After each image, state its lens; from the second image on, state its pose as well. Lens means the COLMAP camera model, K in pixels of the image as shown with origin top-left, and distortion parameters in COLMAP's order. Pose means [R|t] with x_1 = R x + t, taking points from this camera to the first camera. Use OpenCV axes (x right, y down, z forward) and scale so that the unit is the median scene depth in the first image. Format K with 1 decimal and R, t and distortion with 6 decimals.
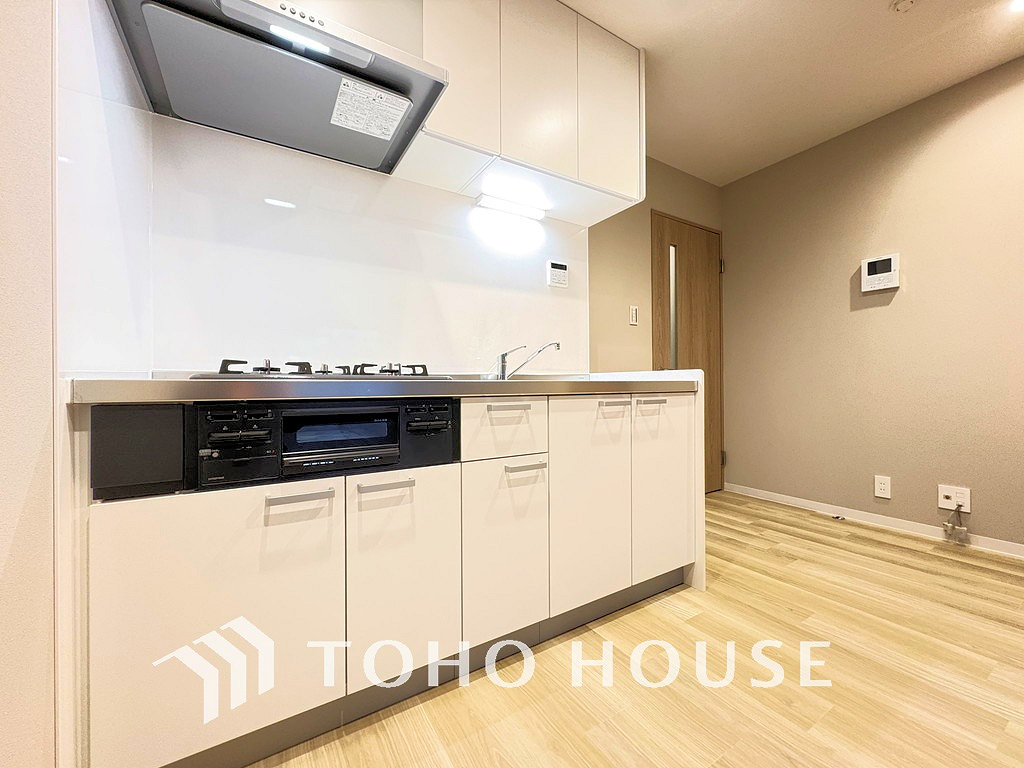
lens RADIAL K [[405.6, 0, 510.6], [0, 405.6, 383.9], [0, 0, 1]] dist [0.002995, 0.000172]
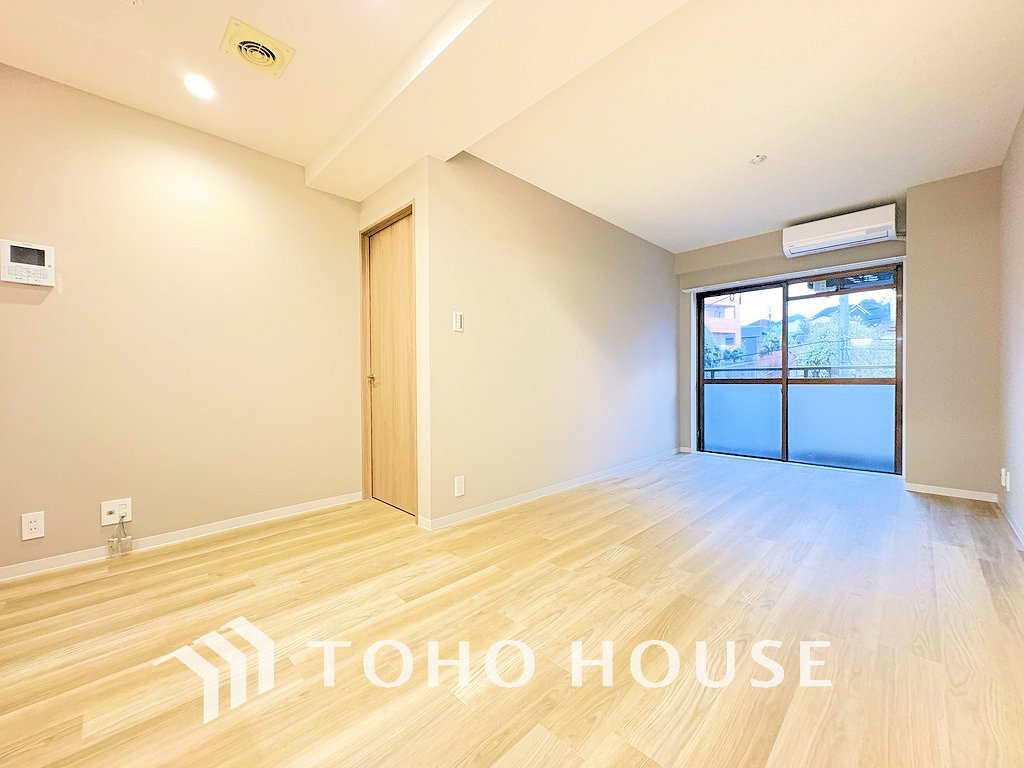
lens RADIAL K [[405.6, 0, 510.6], [0, 405.6, 383.9], [0, 0, 1]] dist [0.002995, 0.000172]
pose [[-0.222870, 0.001226, 0.974847, -0.166851], [0.007290, 0.999973, 0.000409, -0.042874], [-0.974821, 0.007198, -0.222873, 0.412417]]
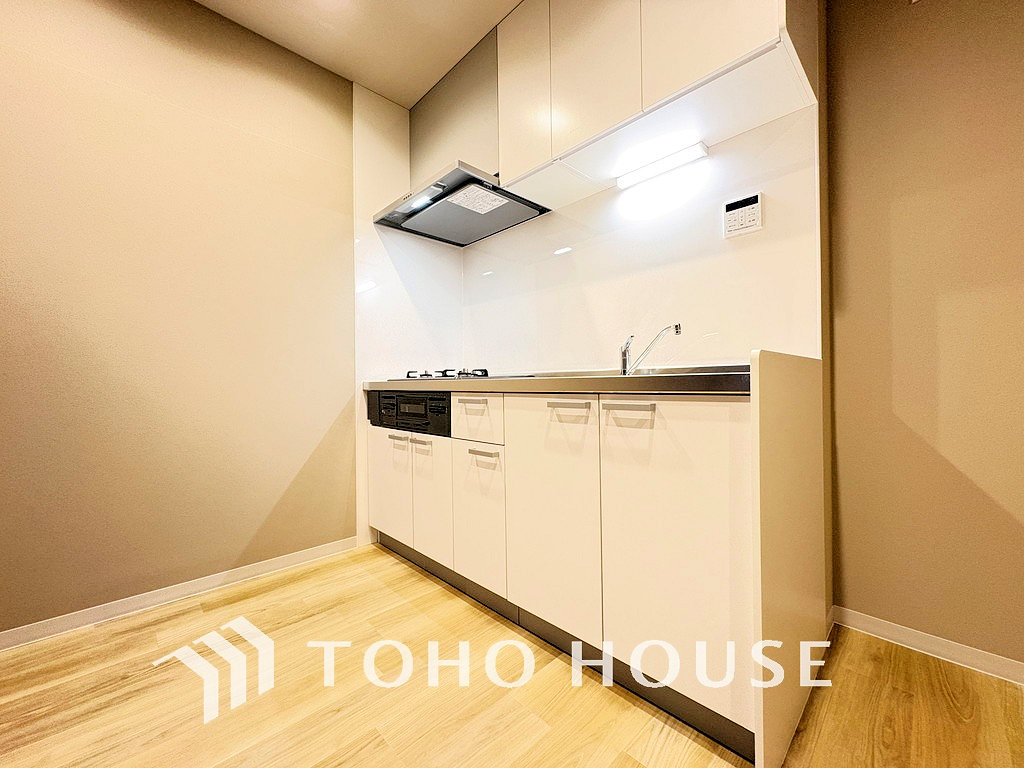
lens RADIAL K [[411.3, 0, 494.7], [0, 411.3, 385.7], [0, 0, 1]] dist [0.001048, 0.000283]
pose [[0.193328, 0.009082, -0.981092, 0.953293], [0.013028, 0.999845, 0.011822, -0.002470], [0.981048, -0.015067, 0.193180, 0.634413]]
